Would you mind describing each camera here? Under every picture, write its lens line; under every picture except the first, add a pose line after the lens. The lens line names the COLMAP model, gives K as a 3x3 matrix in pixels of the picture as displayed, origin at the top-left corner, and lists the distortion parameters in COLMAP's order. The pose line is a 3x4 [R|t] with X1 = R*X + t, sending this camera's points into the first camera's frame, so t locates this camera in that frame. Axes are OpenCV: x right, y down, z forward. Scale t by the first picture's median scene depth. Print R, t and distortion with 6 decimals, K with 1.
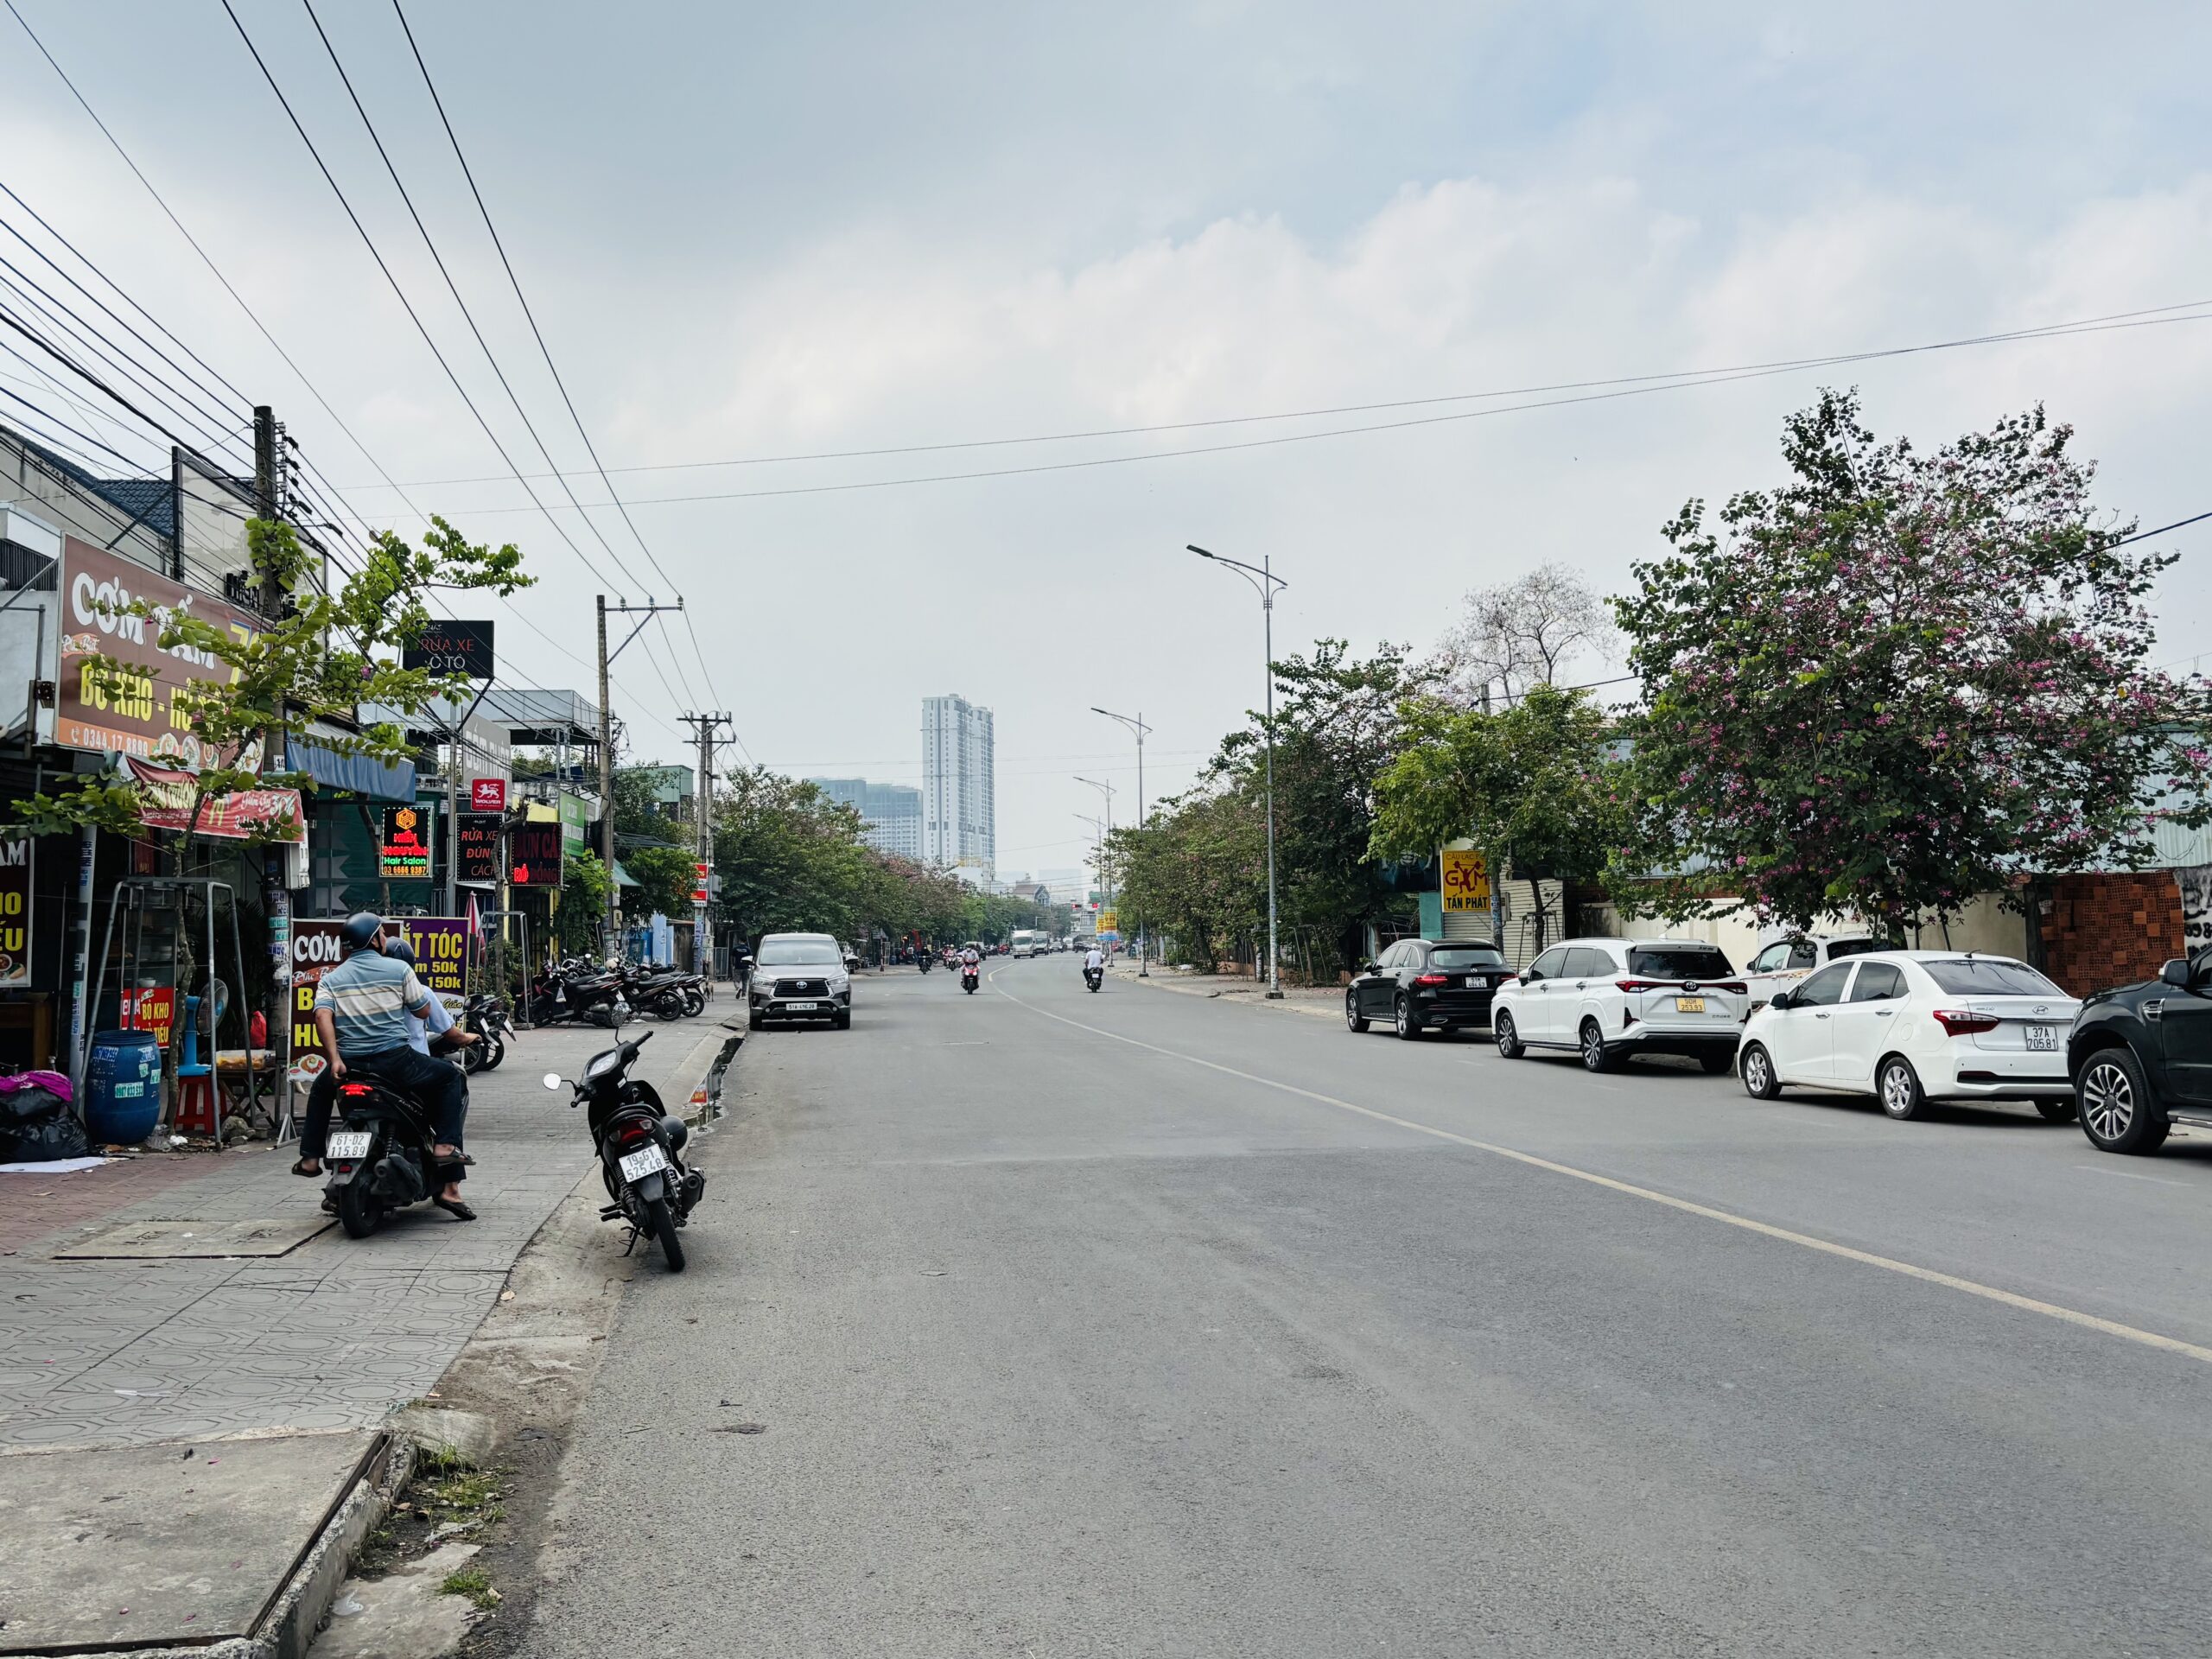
lens RADIAL K [[1923.1, 0, 1107.2], [0, 1923.1, 825.3], [0, 0, 1]] dist [0.009832, 0.001051]
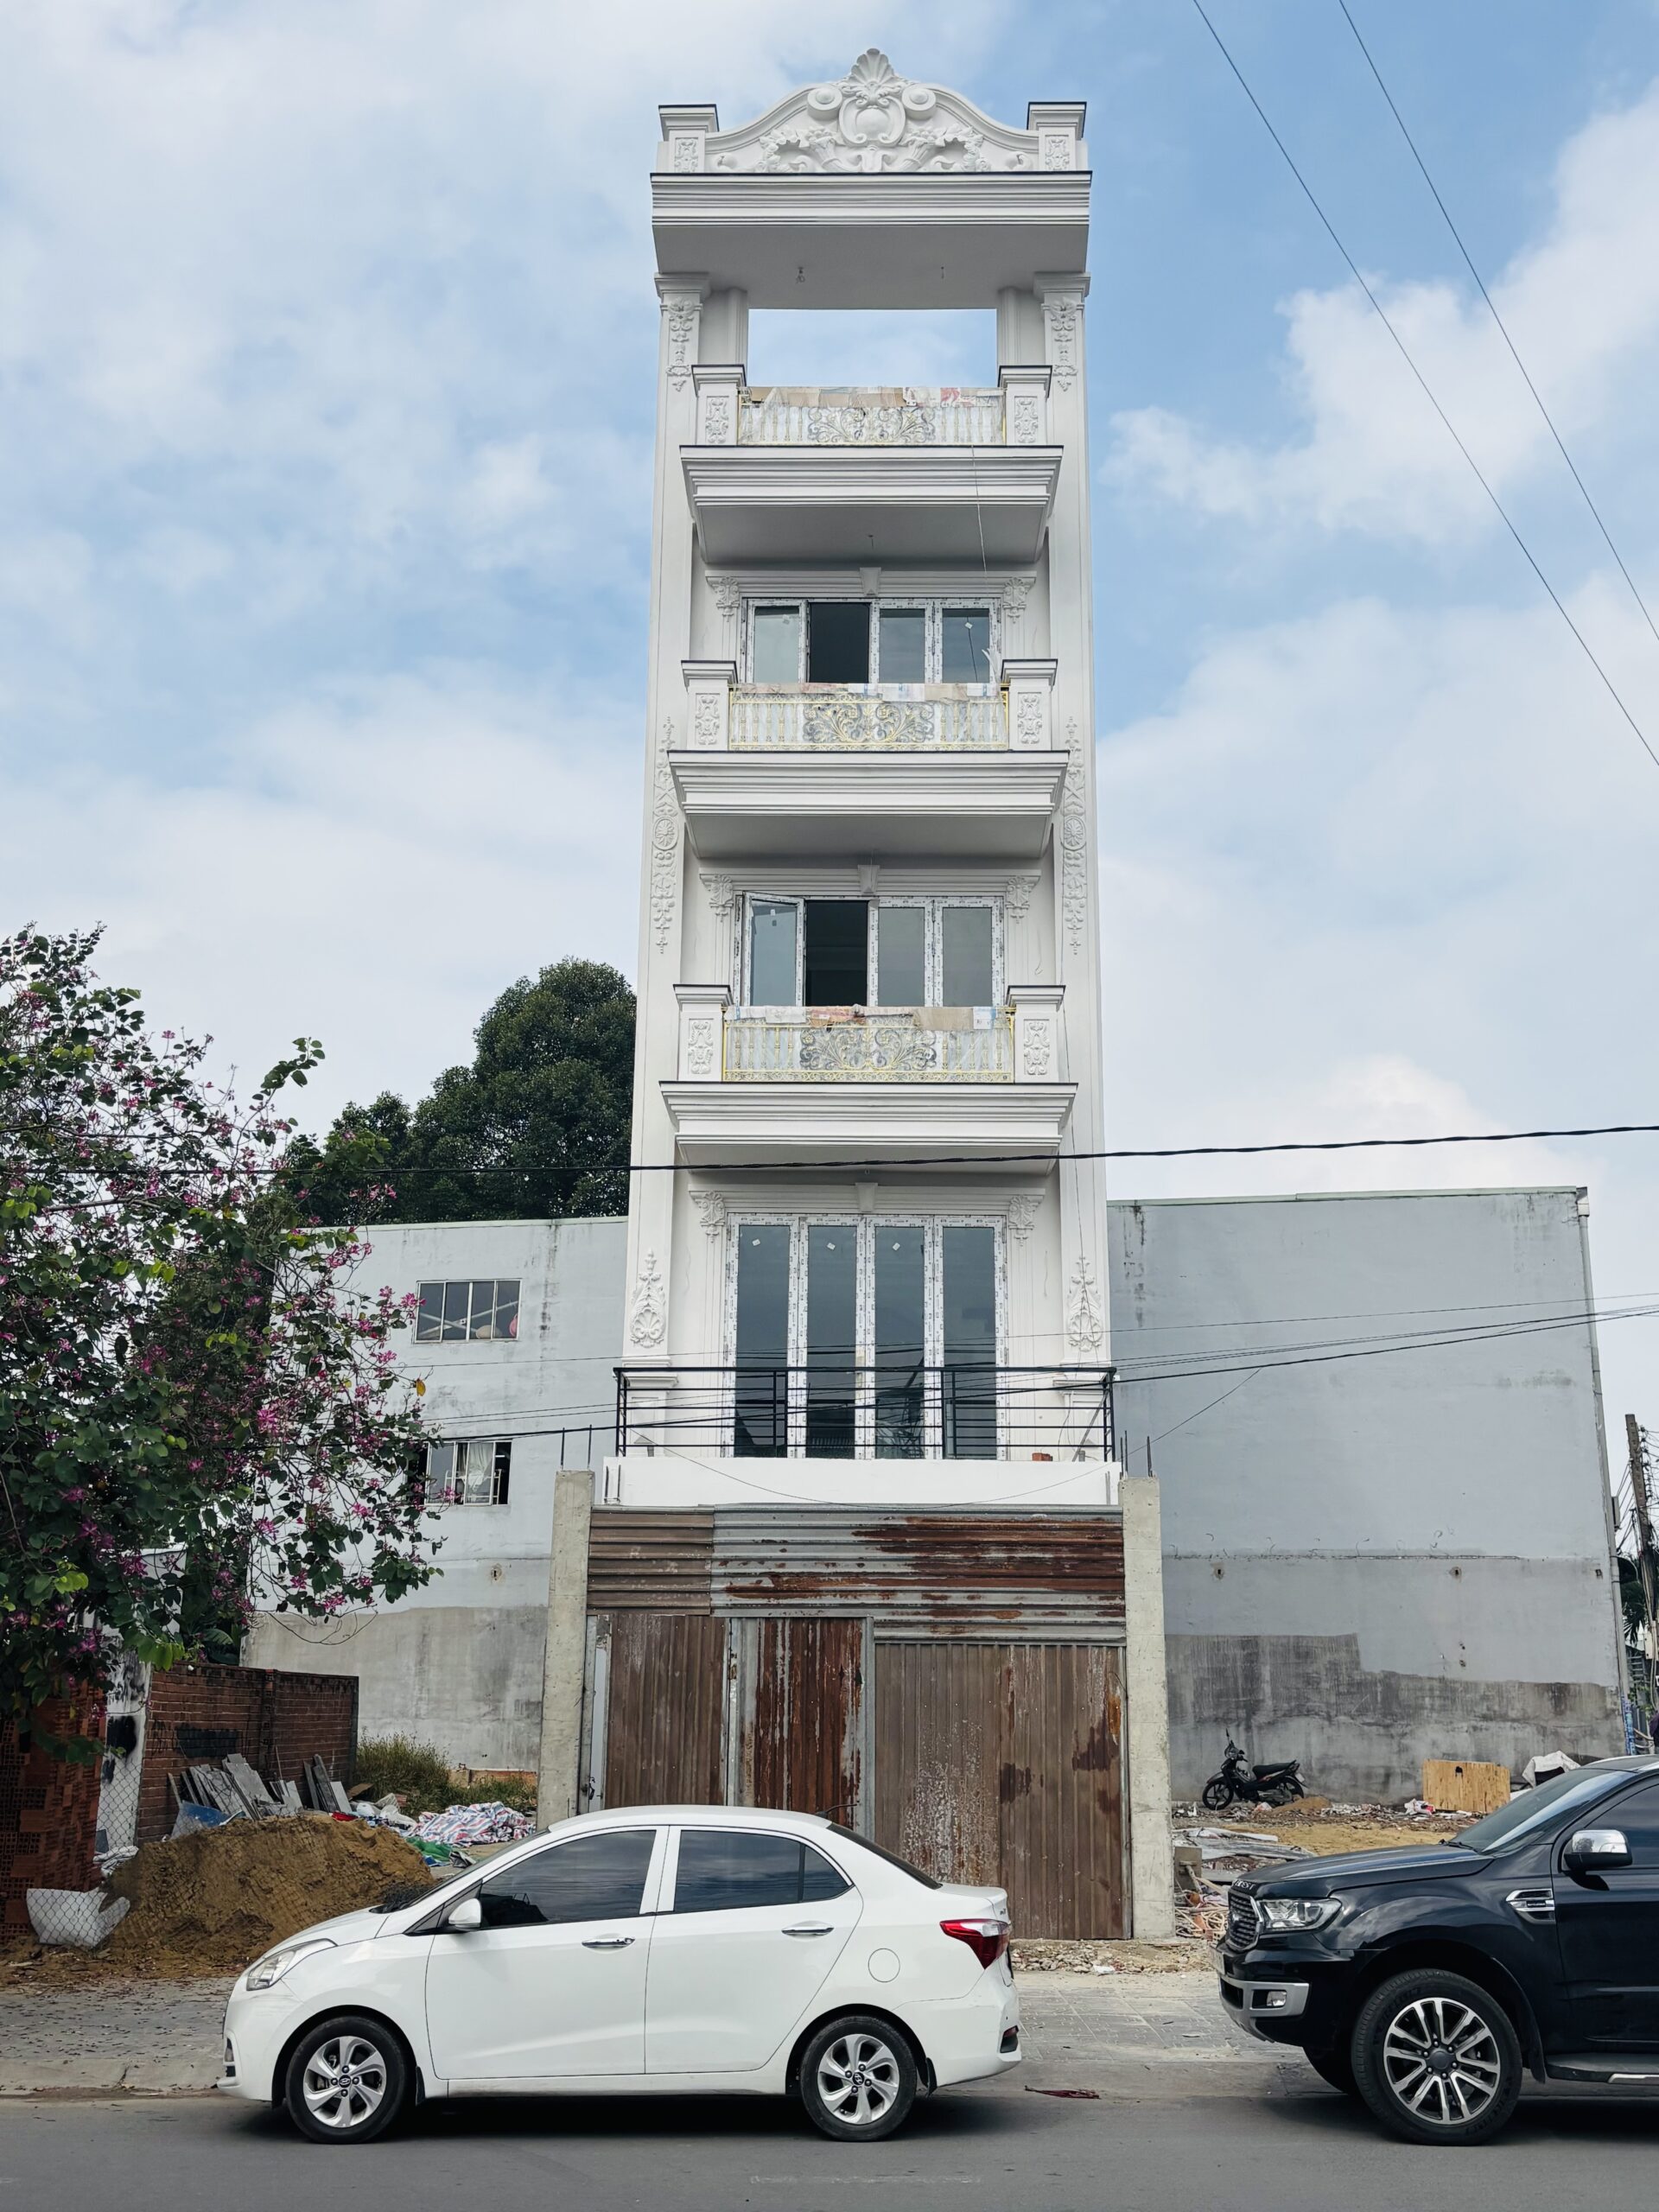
lens RADIAL K [[2135.4, 0, 831.8], [0, 2135.4, 1106.7], [0, 0, 1]] dist [0.007337, 0.000000]
pose [[0.143264, 0.328456, 0.933591, -0.242152], [-0.071896, 0.944283, -0.321185, 0.074401], [-0.987070, -0.021107, 0.158896, 0.938419]]
